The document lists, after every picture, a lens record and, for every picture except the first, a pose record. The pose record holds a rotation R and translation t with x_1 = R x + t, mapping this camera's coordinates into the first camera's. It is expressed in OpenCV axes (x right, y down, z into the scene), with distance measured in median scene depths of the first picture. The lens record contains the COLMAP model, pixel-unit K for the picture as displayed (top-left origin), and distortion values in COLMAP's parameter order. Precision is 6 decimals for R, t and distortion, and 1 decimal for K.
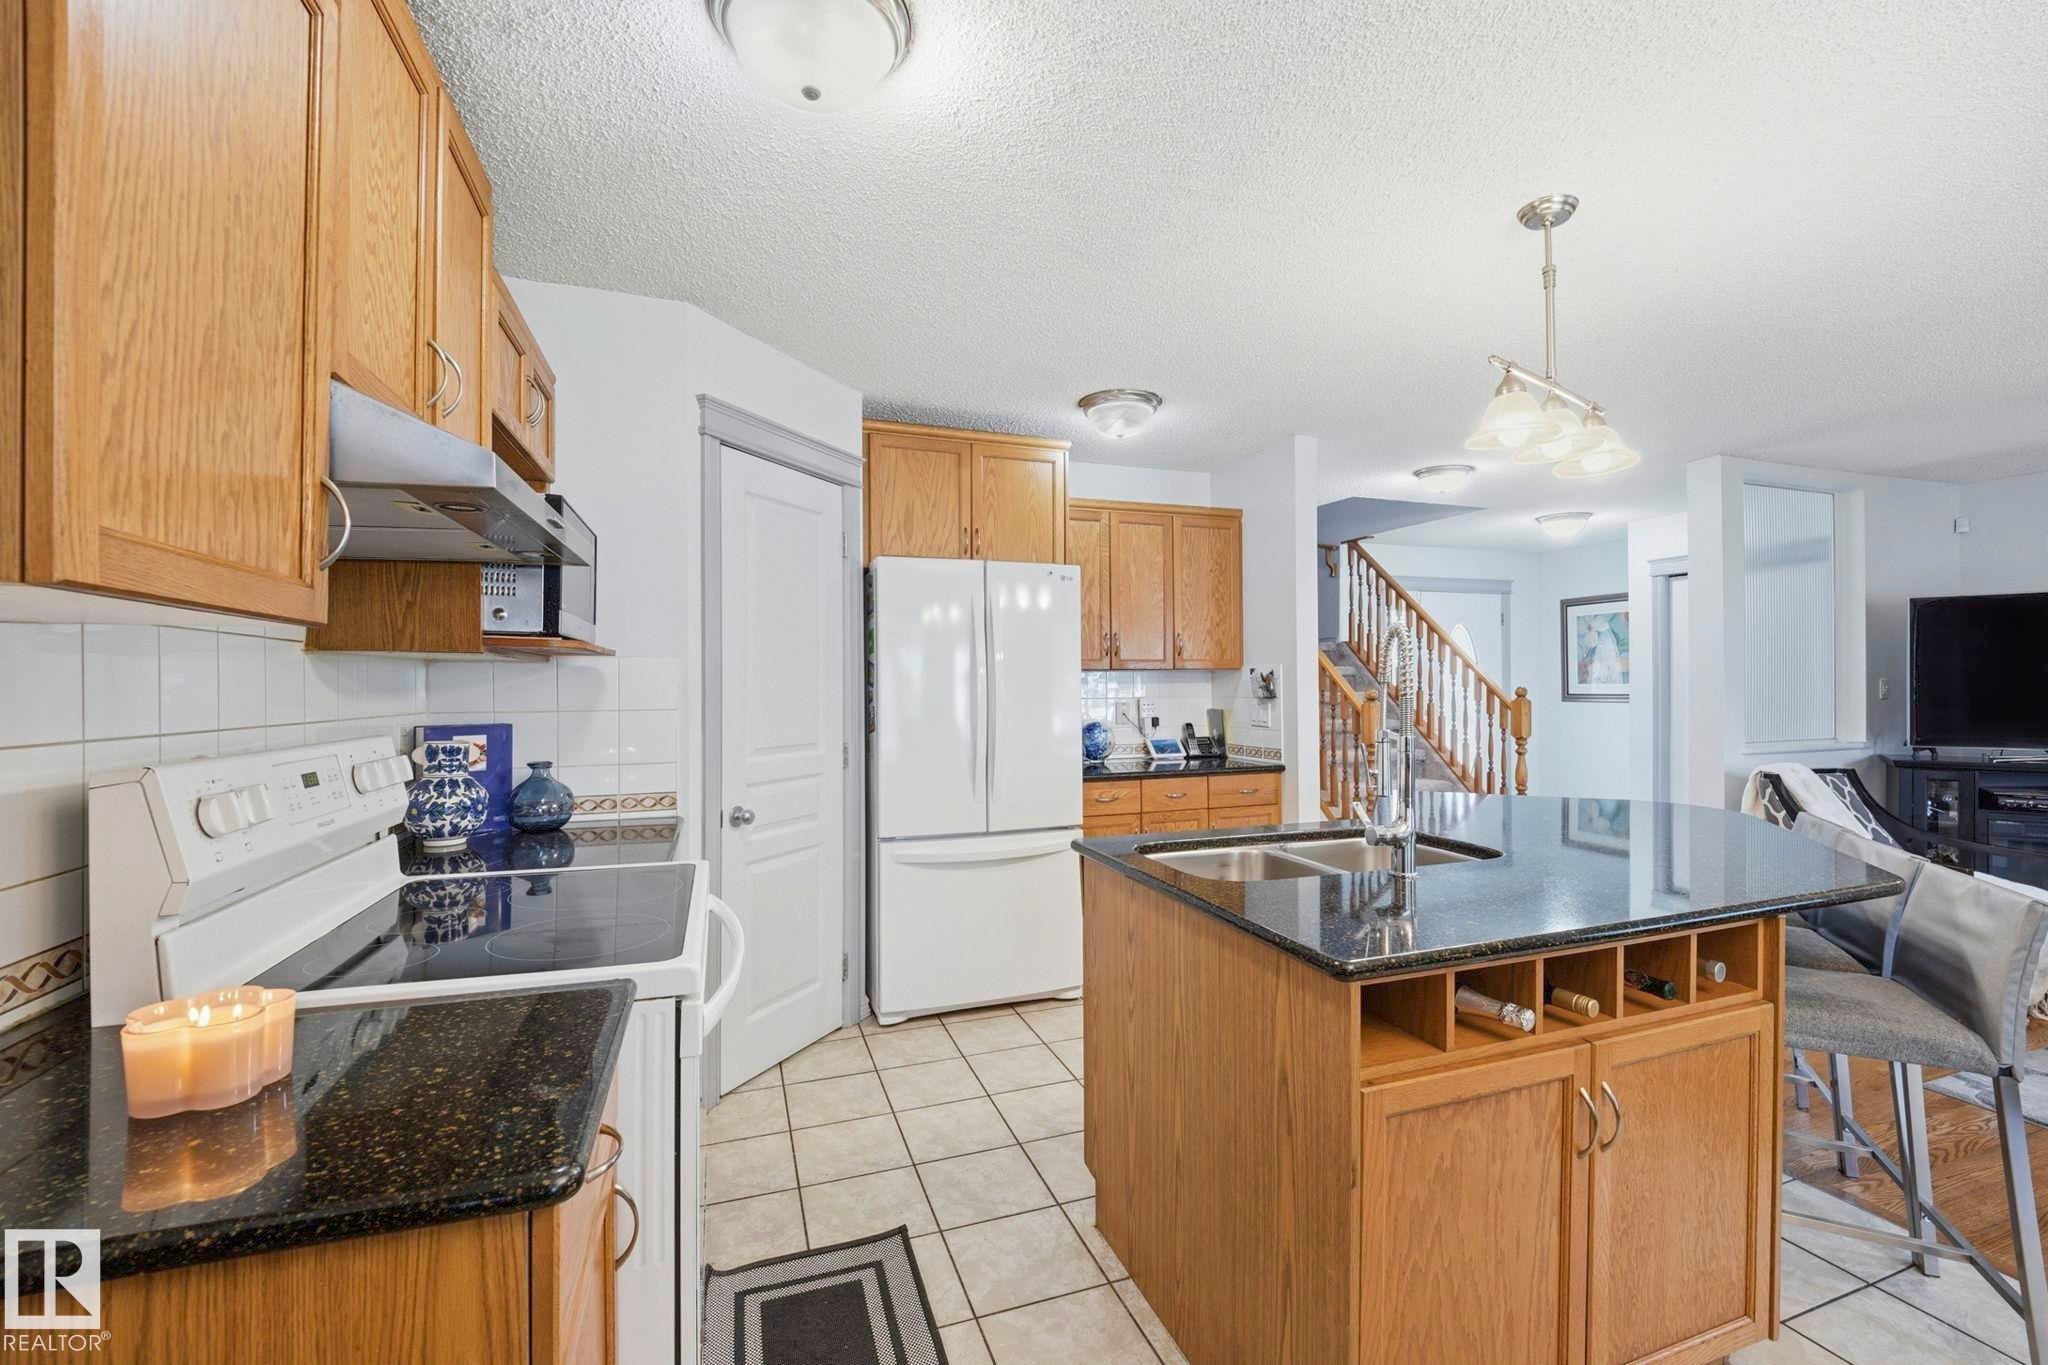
lens RADIAL K [[857.0, 0, 1036.1], [0, 857.0, 686.7], [0, 0, 1]] dist [-0.000146, -0.000025]
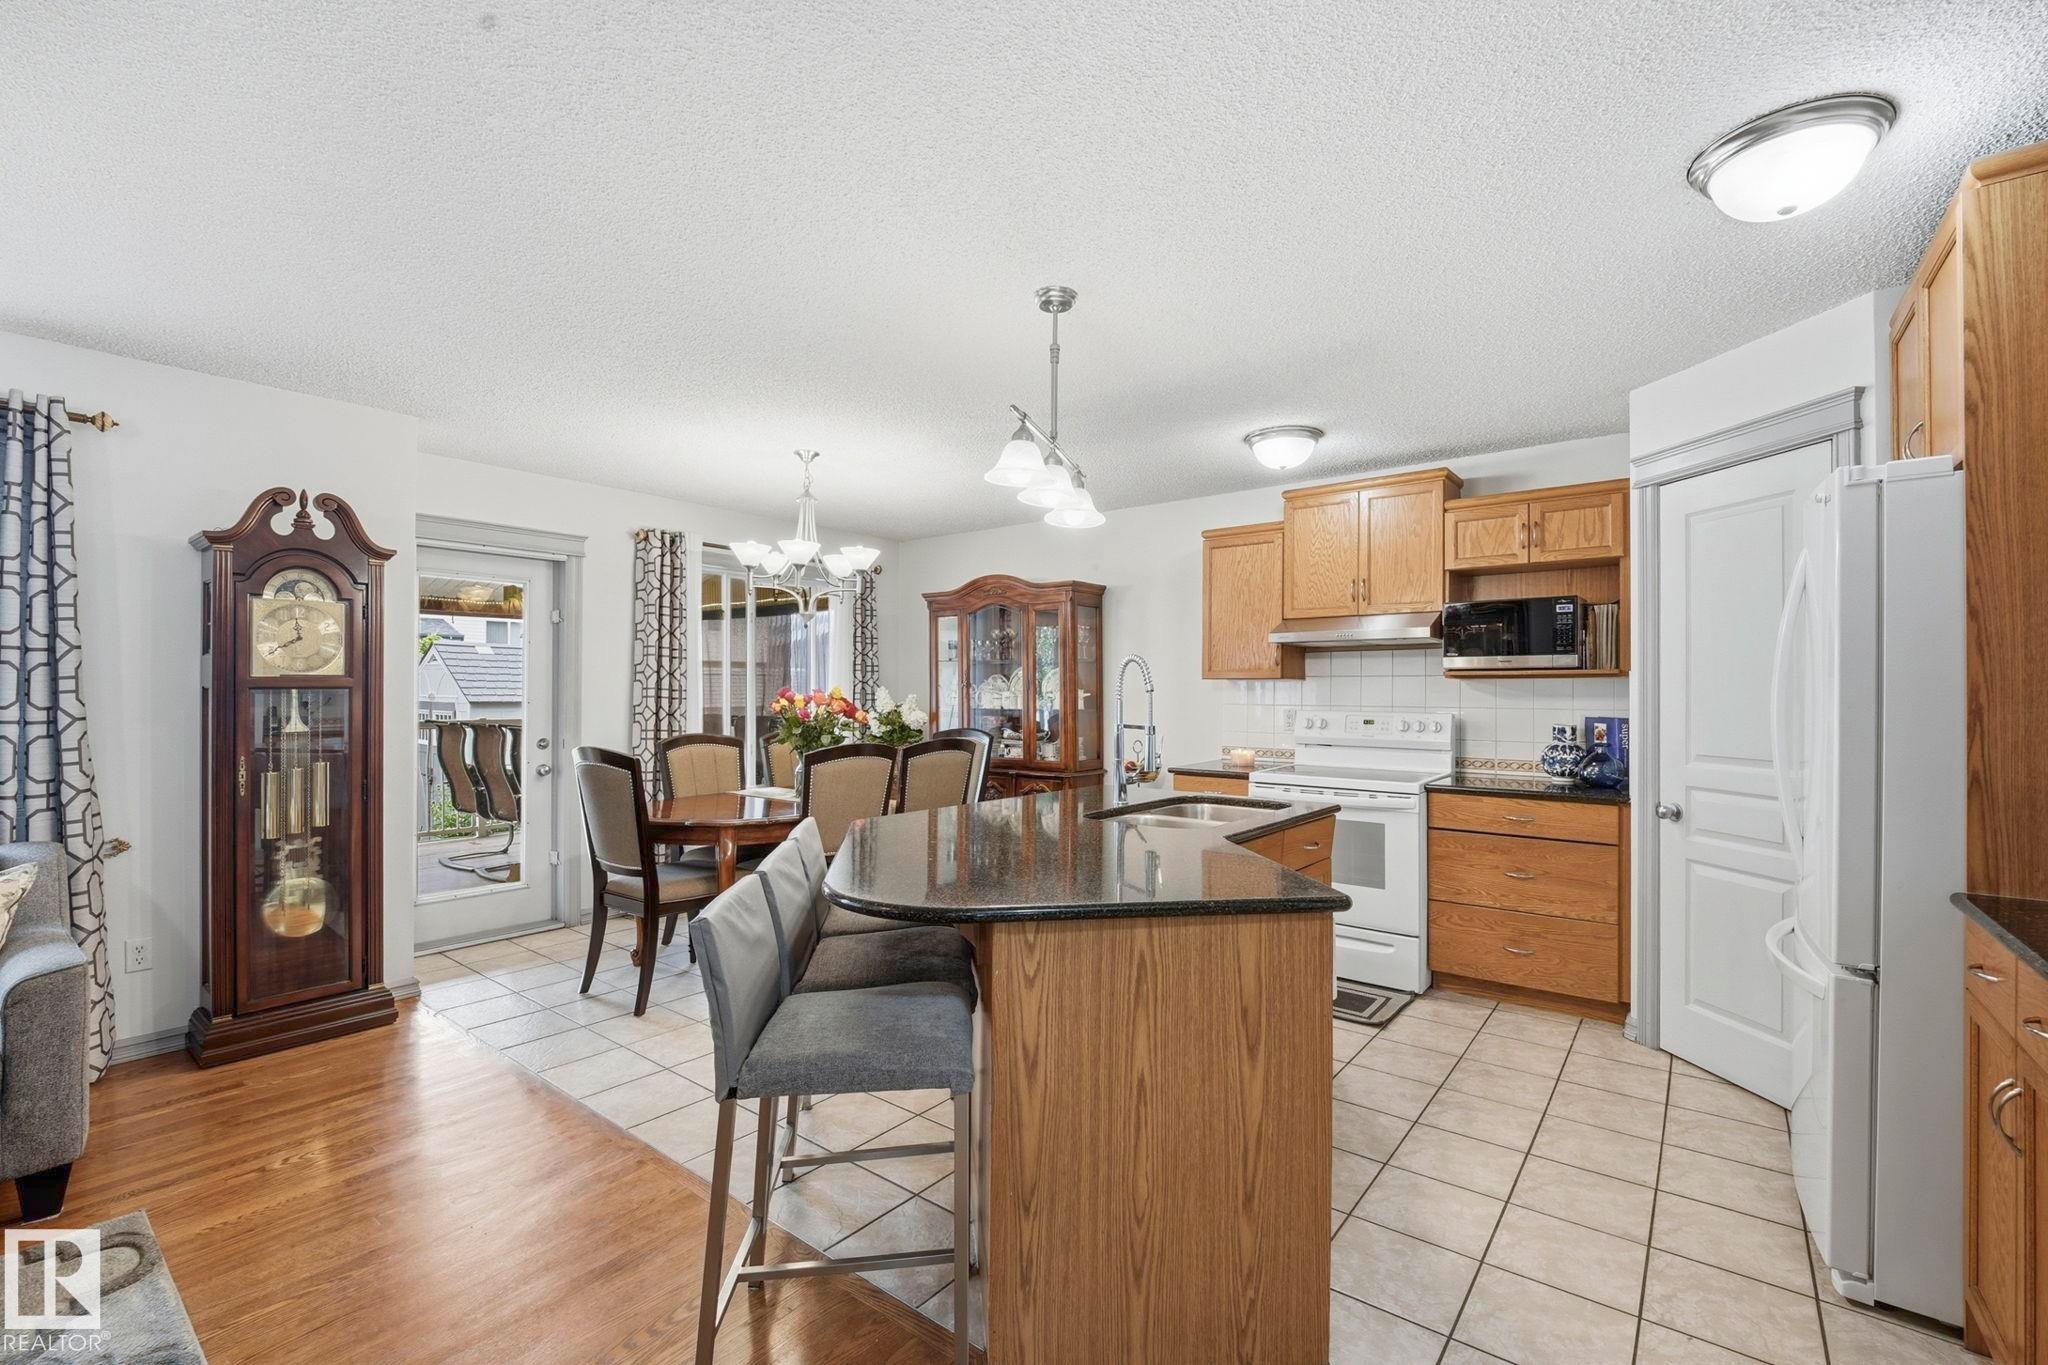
lens RADIAL K [[869.5, 0, 1040.8], [0, 869.5, 686.0], [0, 0, 1]] dist [-0.000742, -0.000141]
pose [[-0.841489, 0.001943, -0.540270, 0.947410], [0.003835, 0.999990, -0.002377, -0.012612], [0.540260, -0.004072, -0.841488, 1.496530]]
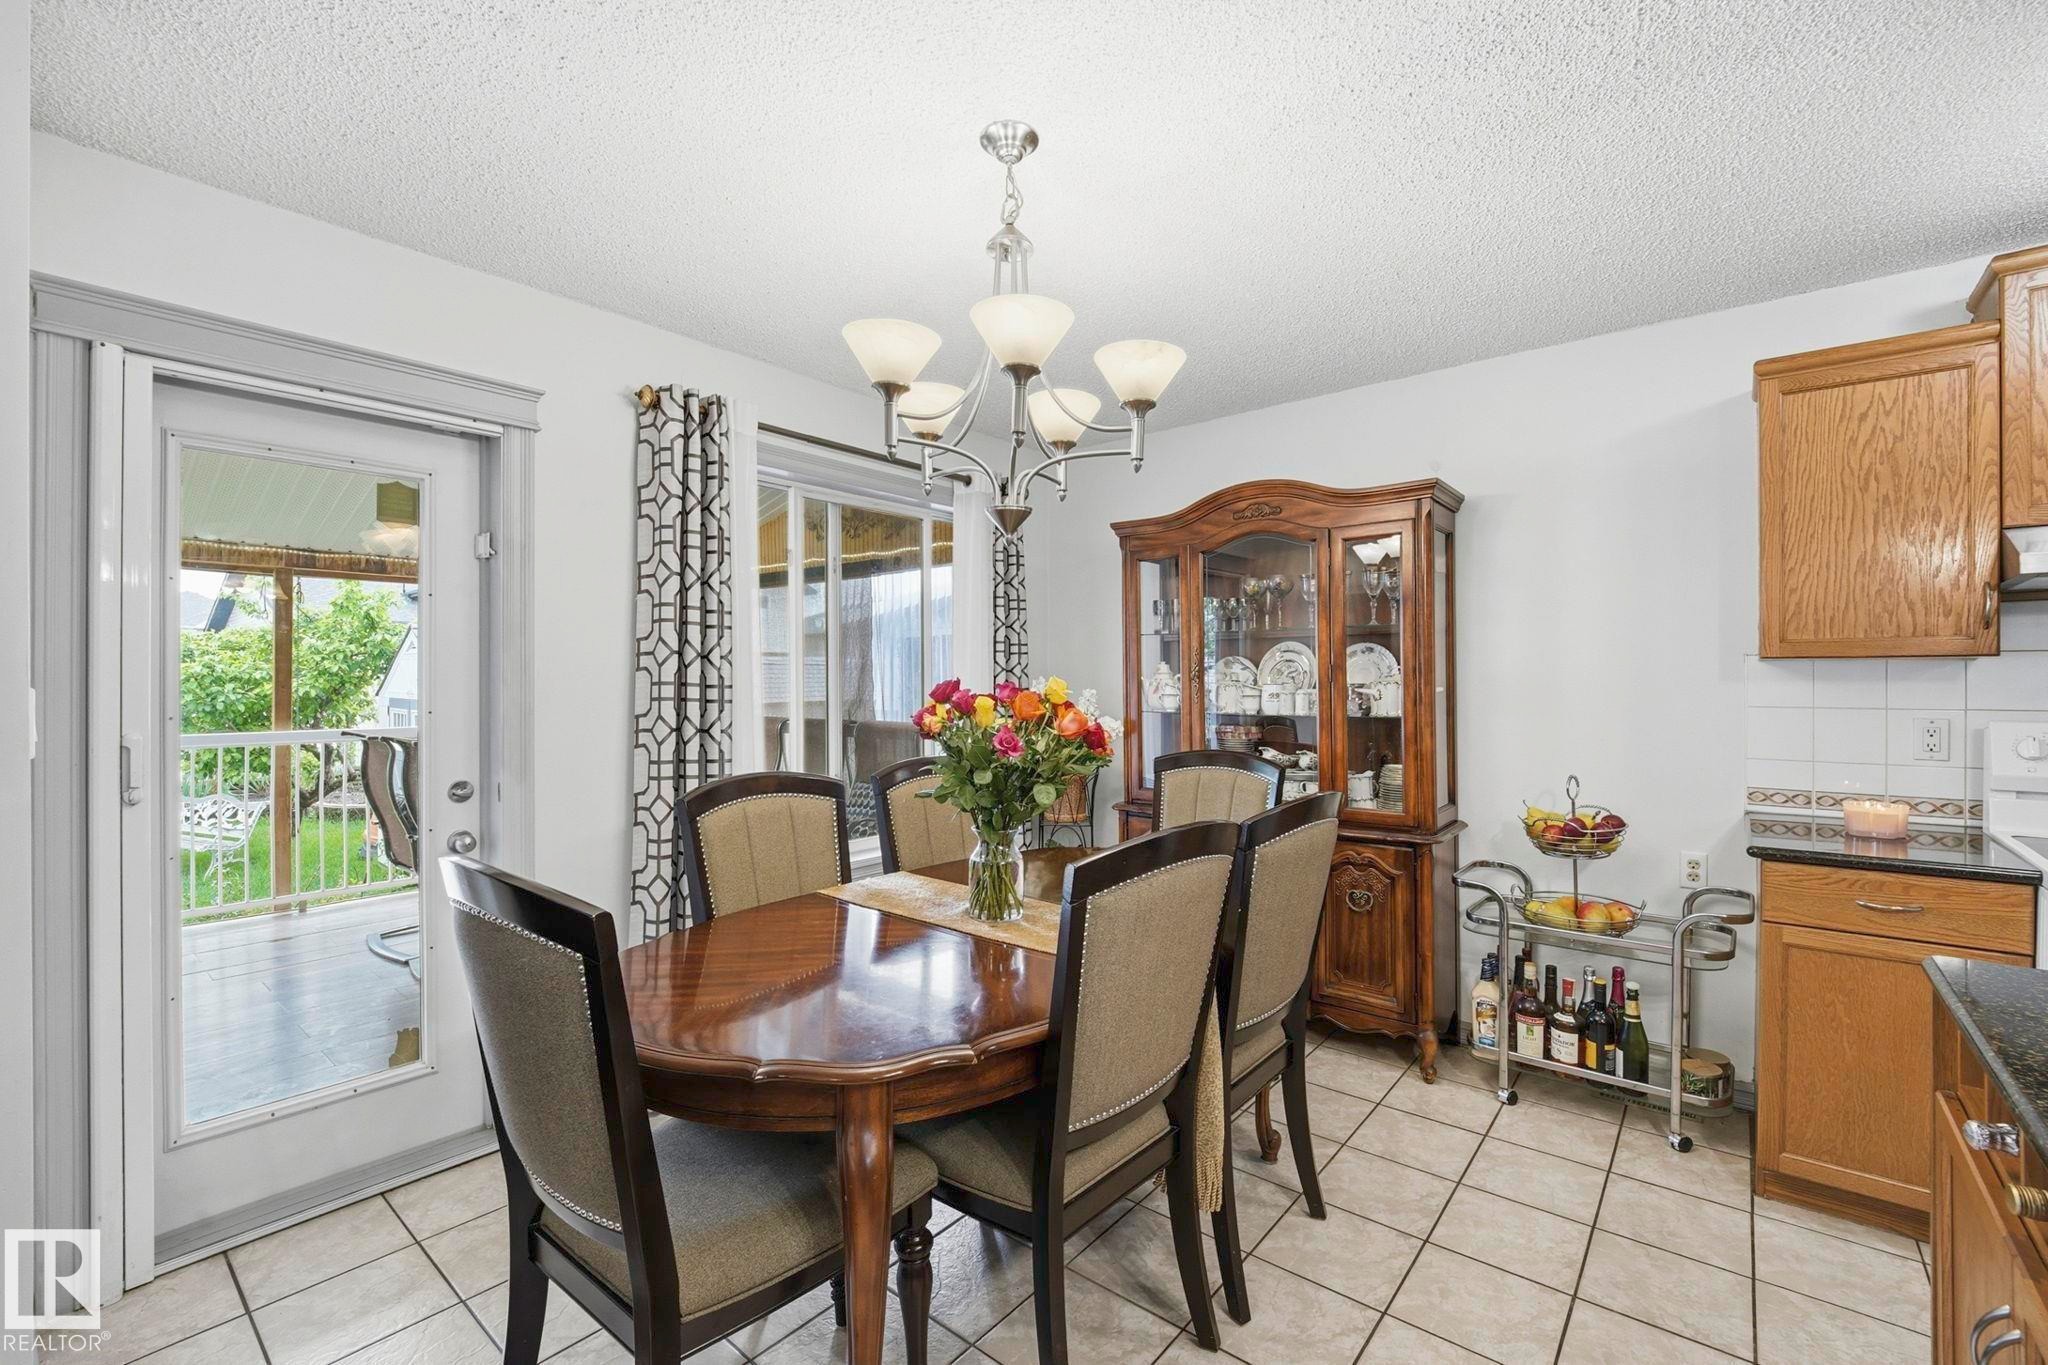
lens RADIAL K [[869.2, 0, 1036.0], [0, 869.2, 683.3], [0, 0, 1]] dist [0.000203, -0.007030]
pose [[-0.860447, 0.011143, -0.509419, 0.794994], [0.009688, 0.999938, 0.005510, -0.016241], [0.509449, -0.000195, -0.860501, 0.593620]]
